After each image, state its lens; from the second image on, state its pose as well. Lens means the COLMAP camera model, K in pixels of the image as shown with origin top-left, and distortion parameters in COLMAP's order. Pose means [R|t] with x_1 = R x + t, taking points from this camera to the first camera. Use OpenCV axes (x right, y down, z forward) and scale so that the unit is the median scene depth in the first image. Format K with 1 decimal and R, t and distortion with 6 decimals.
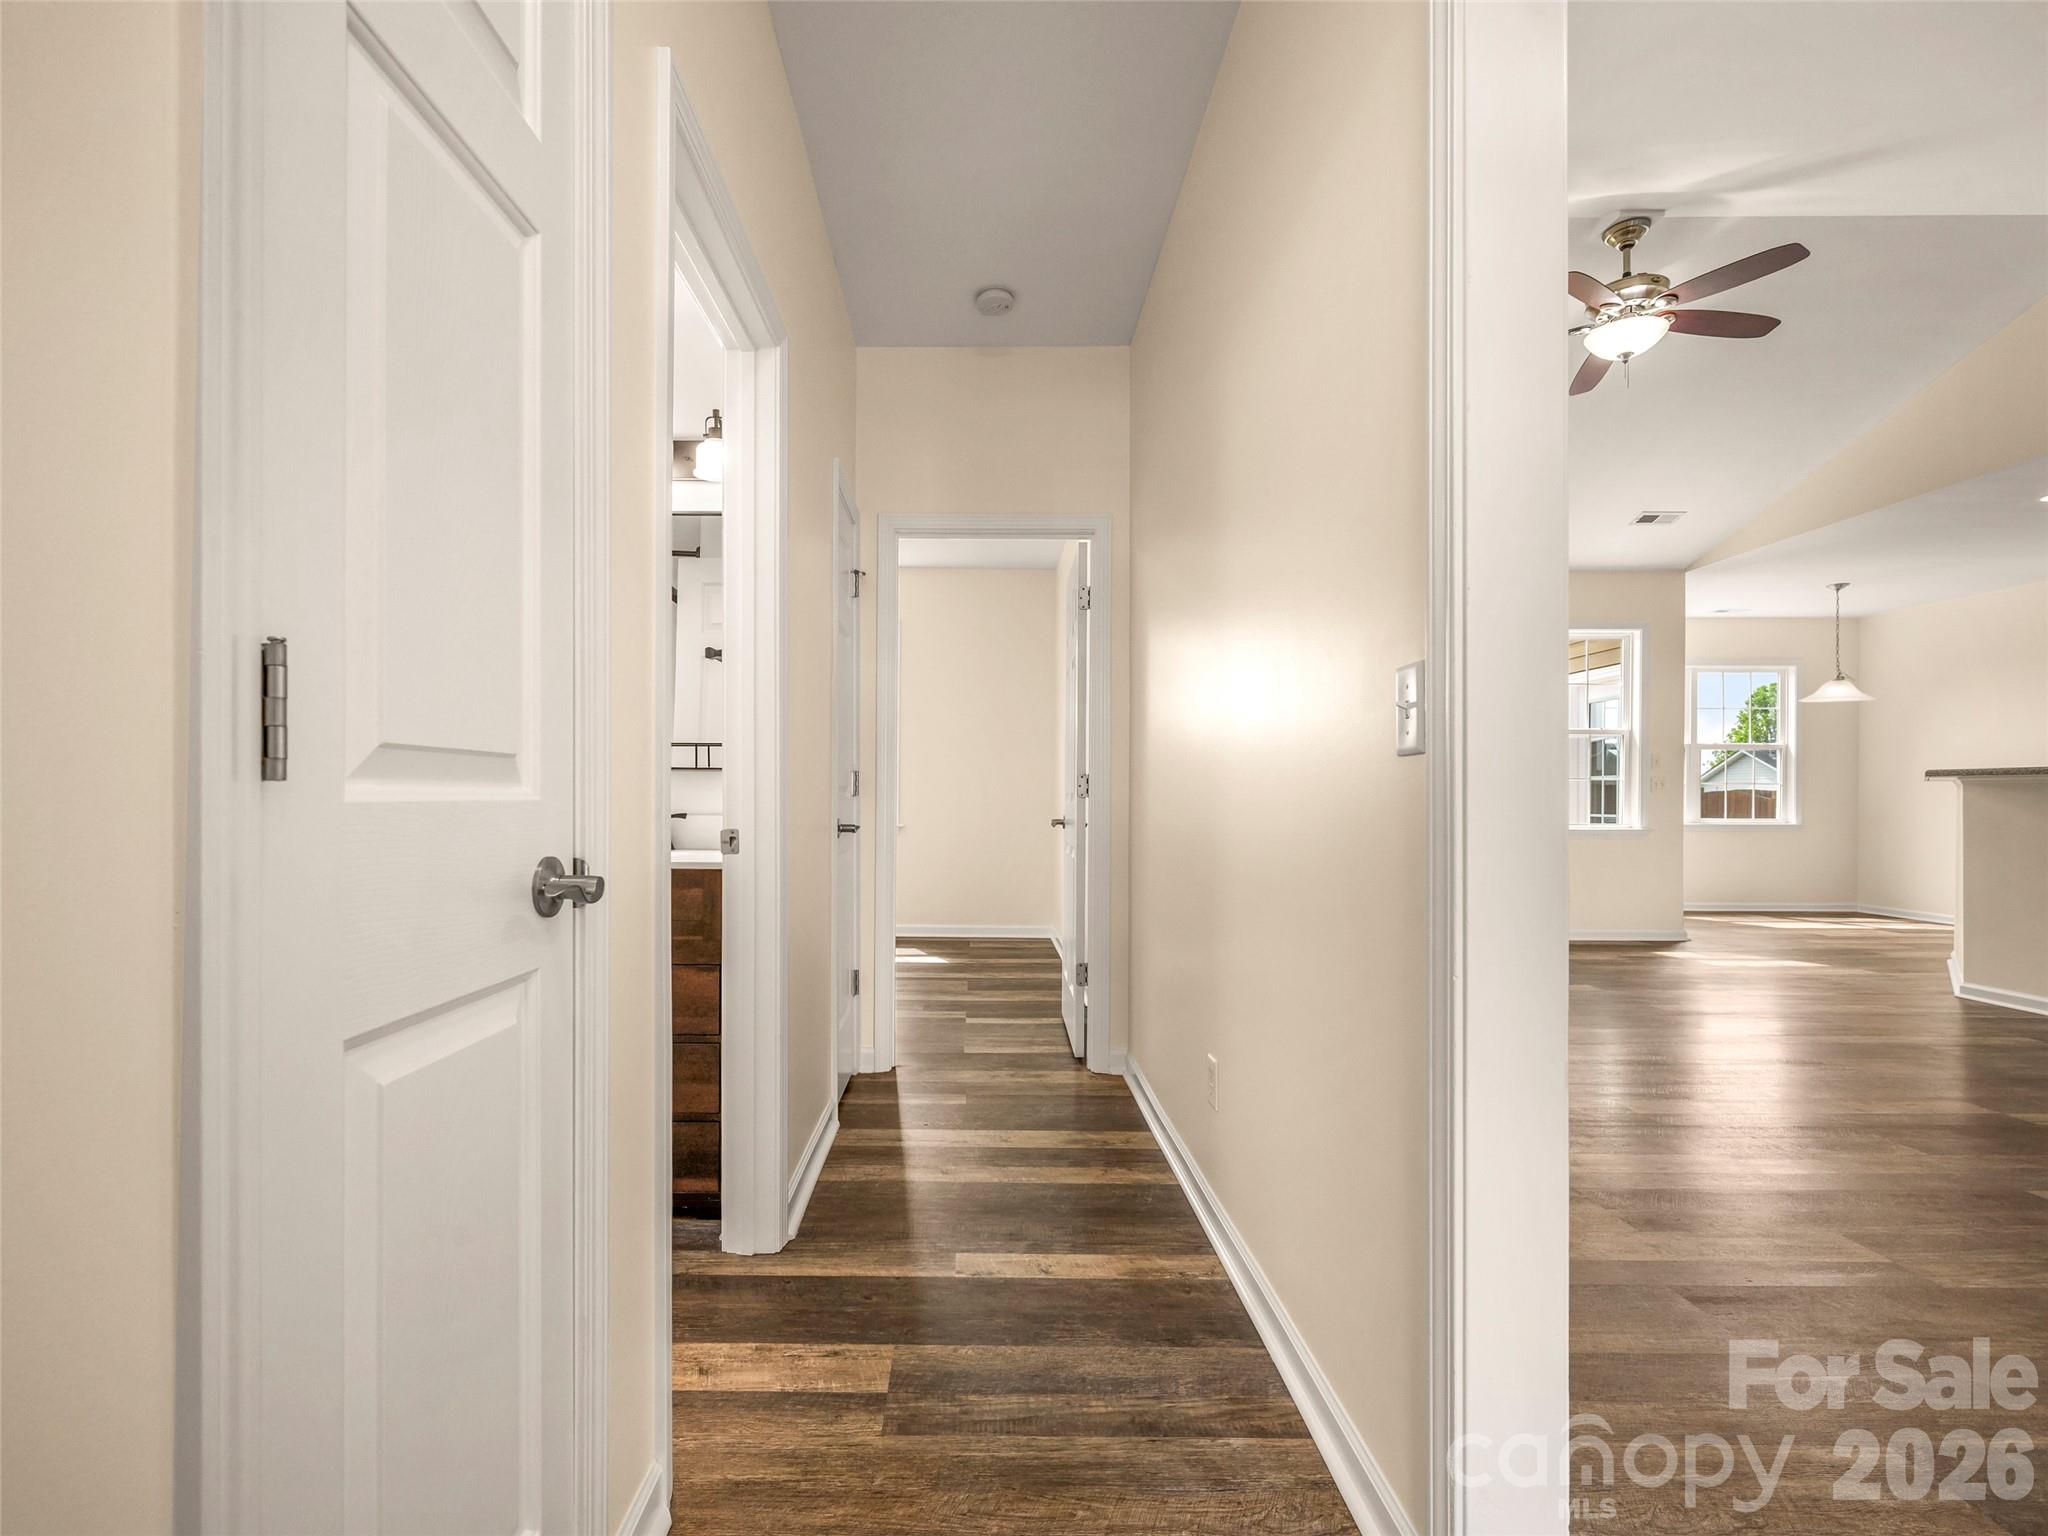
lens RADIAL K [[896.0, 0, 1031.6], [0, 896.0, 795.4], [0, 0, 1]] dist [-0.000737, 0.000203]
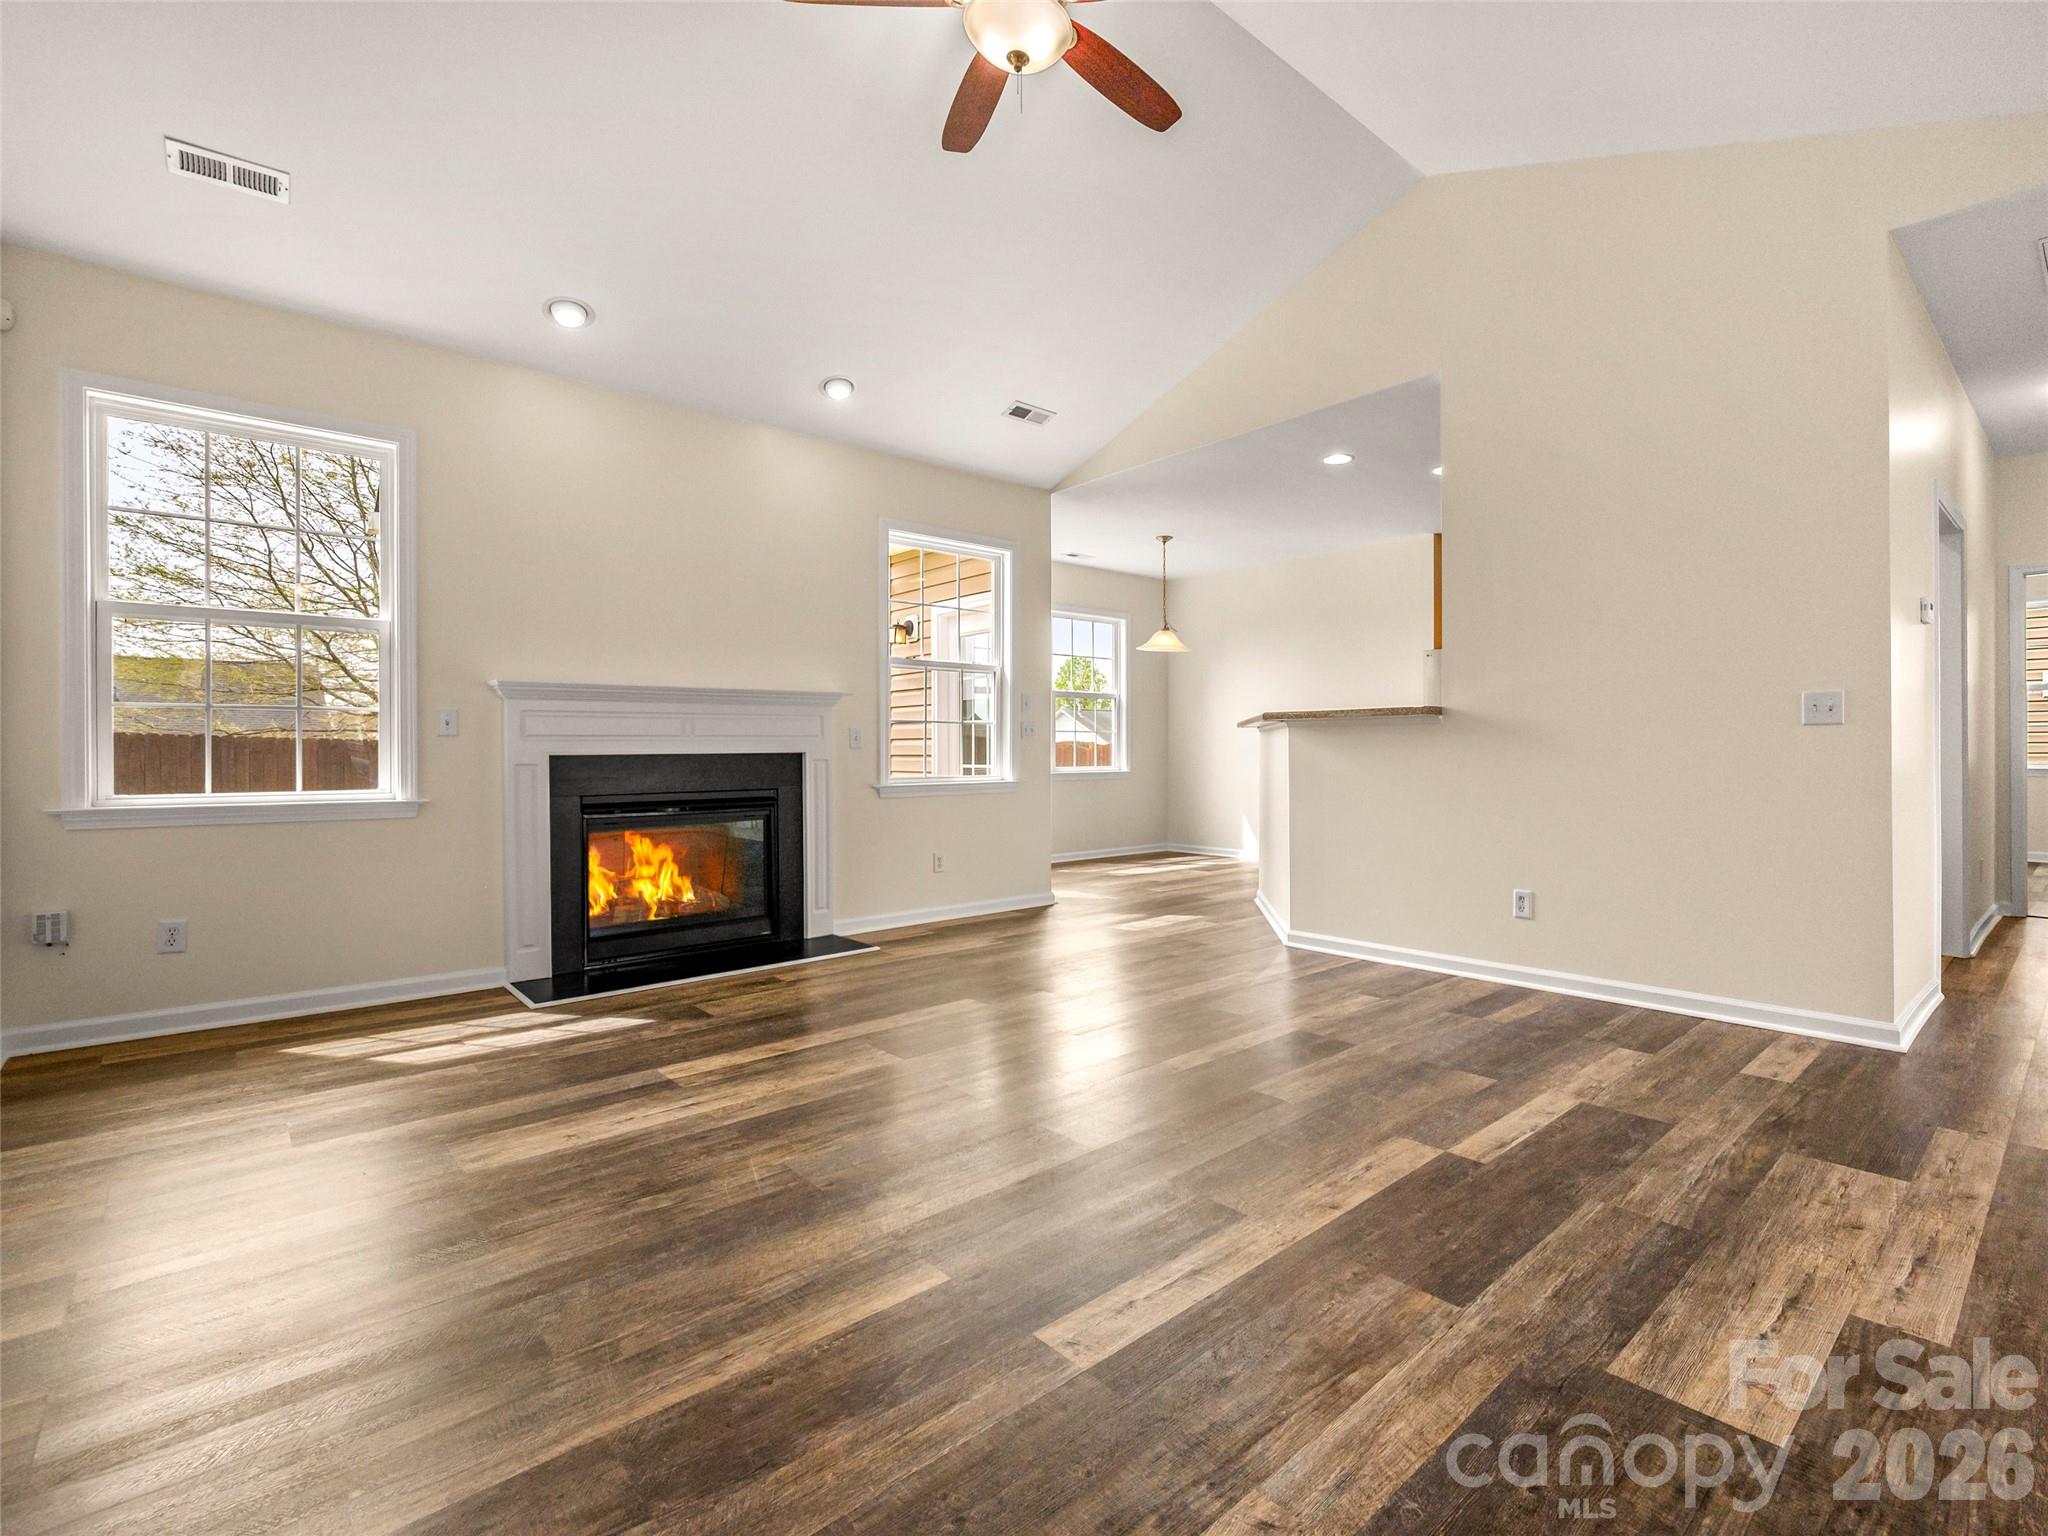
lens RADIAL K [[903.7, 0, 1025.7], [0, 903.7, 758.4], [0, 0, 1]] dist [-0.001076, 0.000017]
pose [[0.801482, -0.011844, 0.597901, 0.164233], [0.005824, 0.999911, 0.012000, 0.005083], [-0.597990, -0.006136, 0.801480, 0.285434]]
